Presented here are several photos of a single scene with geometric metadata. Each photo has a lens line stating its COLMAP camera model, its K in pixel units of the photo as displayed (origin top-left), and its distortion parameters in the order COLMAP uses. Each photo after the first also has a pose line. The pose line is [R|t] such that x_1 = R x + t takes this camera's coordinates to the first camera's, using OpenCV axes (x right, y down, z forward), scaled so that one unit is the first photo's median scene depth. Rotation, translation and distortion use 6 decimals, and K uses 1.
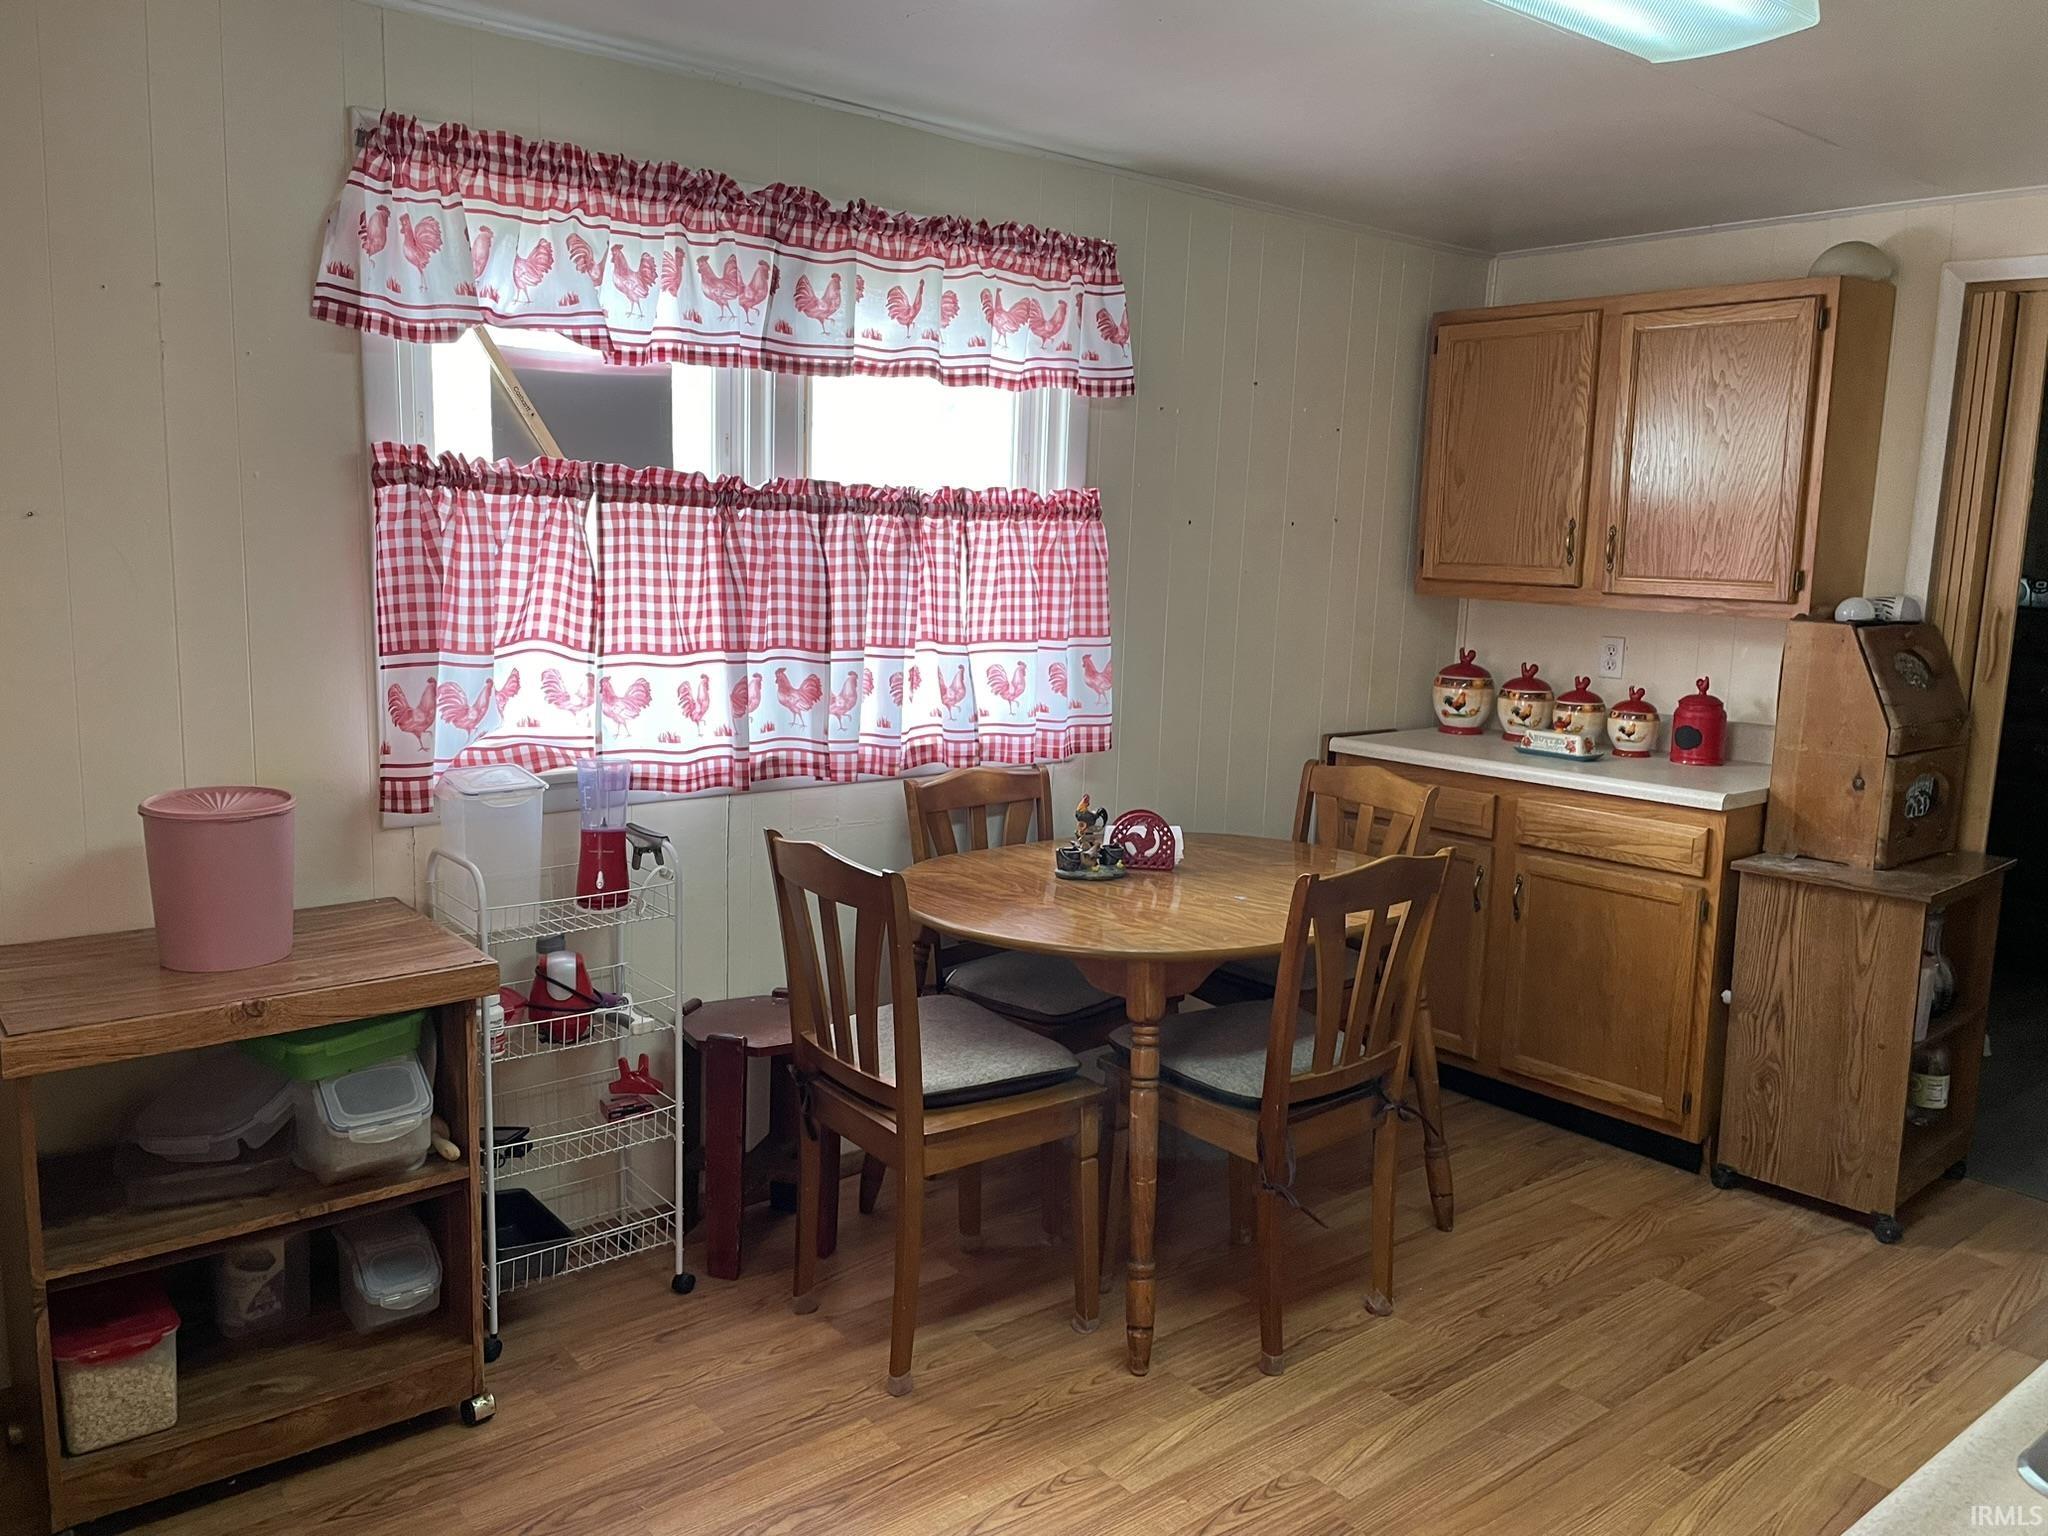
lens RADIAL K [[1522.3, 0, 1018.5], [0, 1522.3, 741.6], [0, 0, 1]] dist [0.088371, -0.109921]
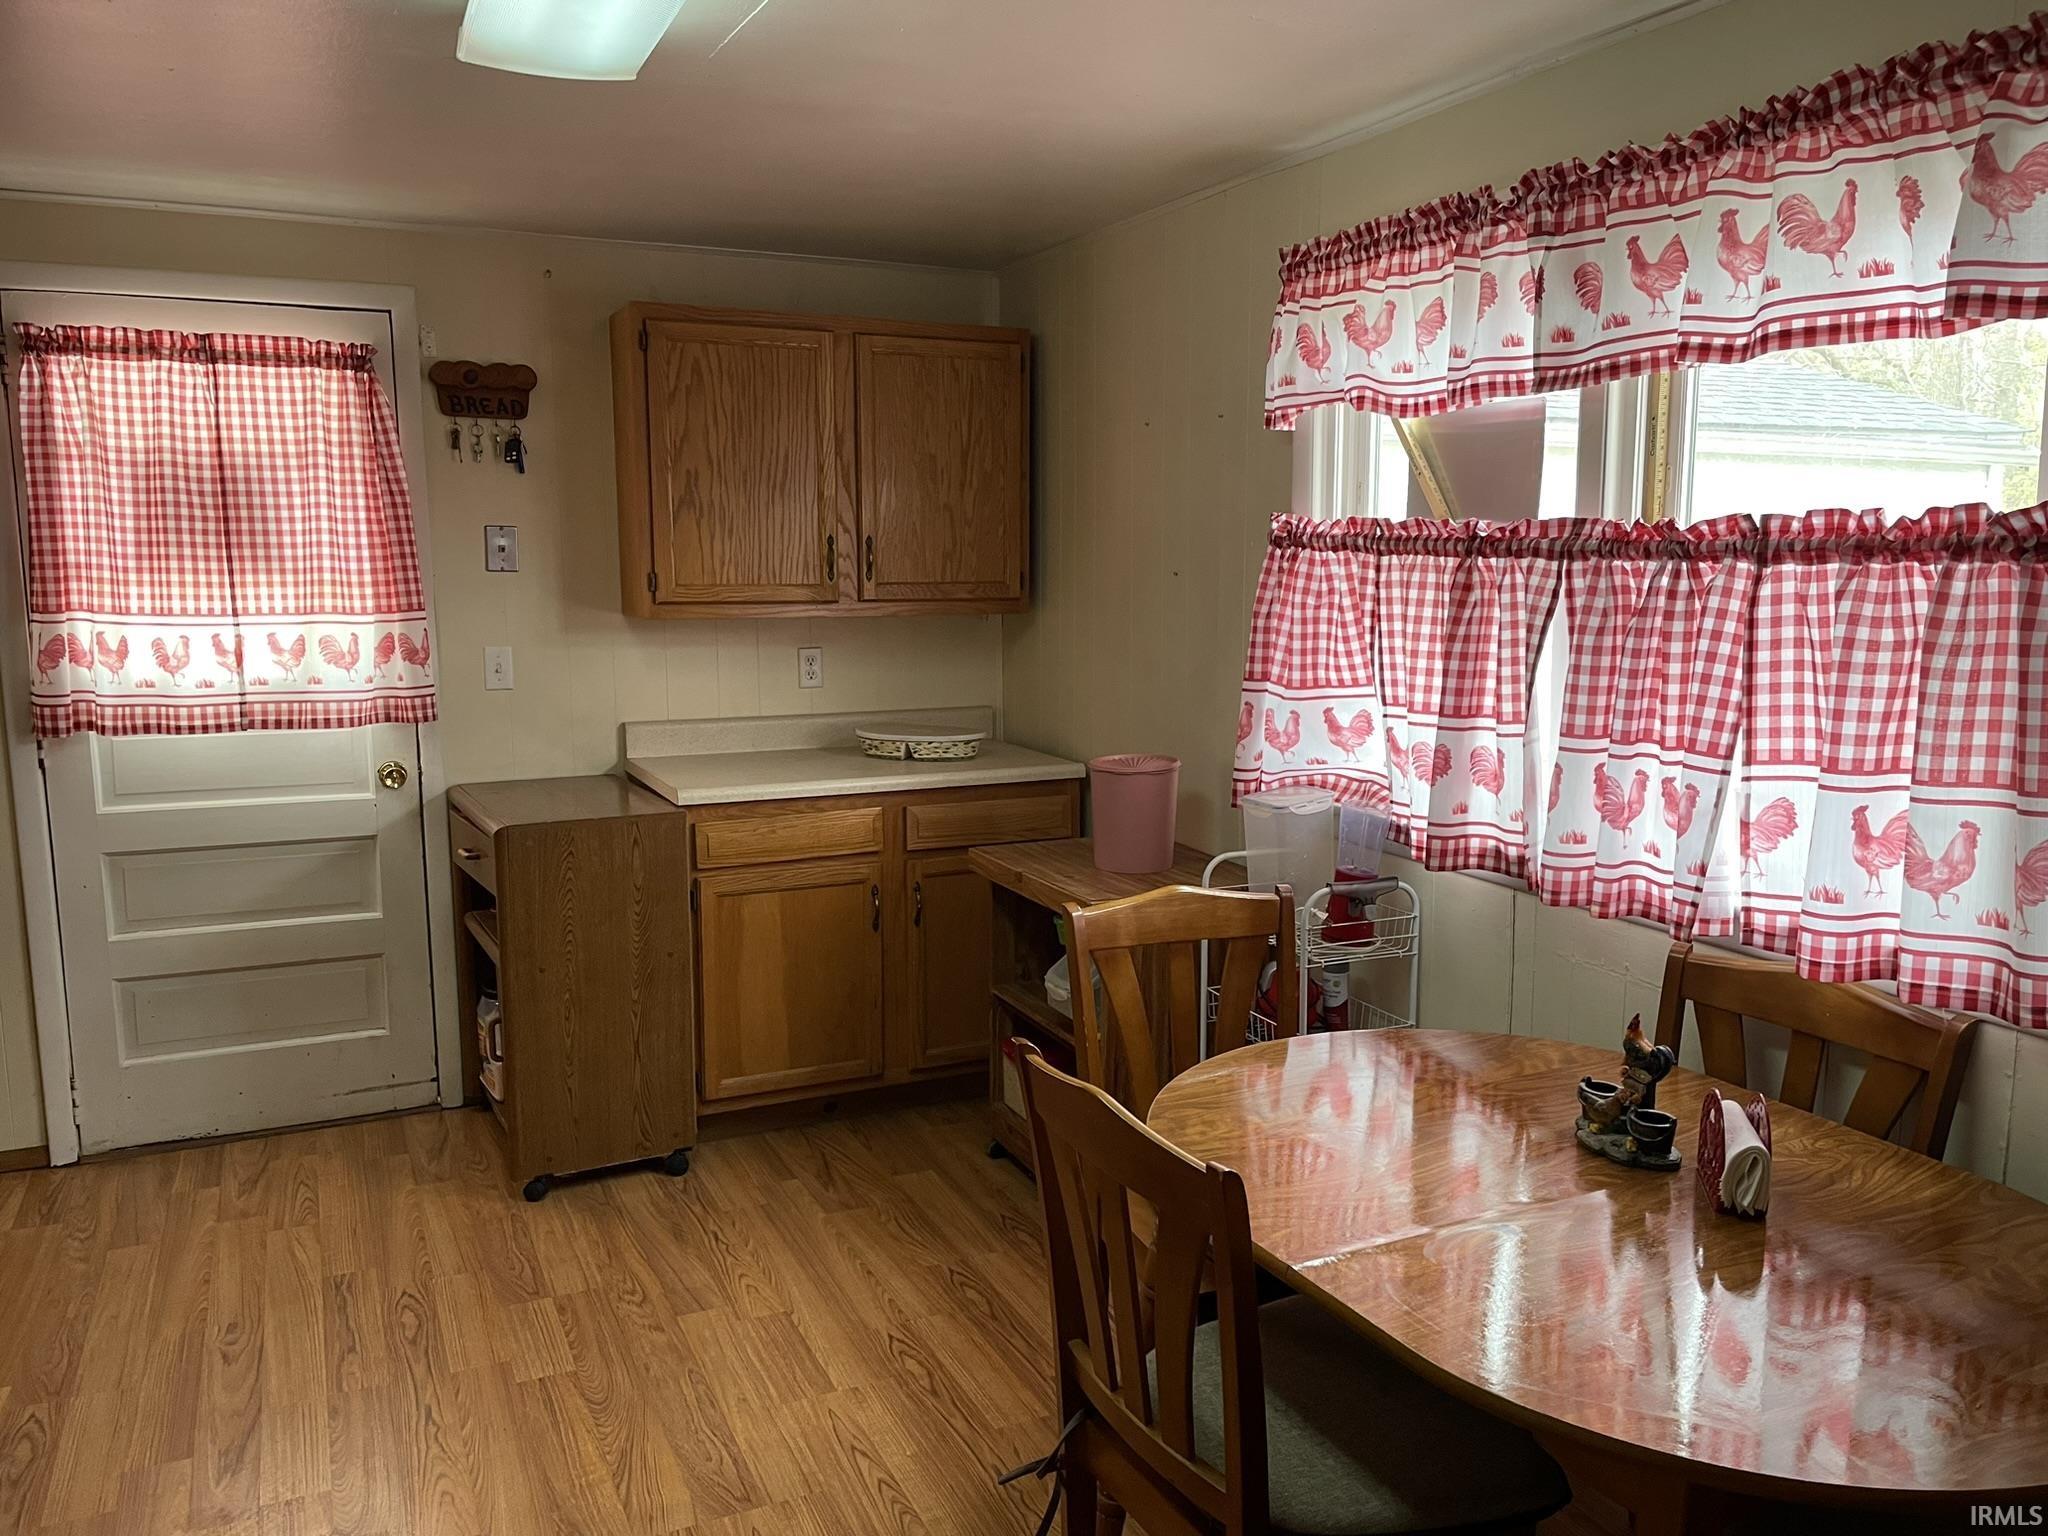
lens RADIAL K [[1522.3, 0, 1018.5], [0, 1522.3, 741.6], [0, 0, 1]] dist [0.088371, -0.109921]
pose [[-0.228153, 0.095931, -0.968888, 0.728096], [-0.138352, 0.981841, 0.129793, -0.123131], [0.963745, 0.163661, -0.210738, 0.925748]]
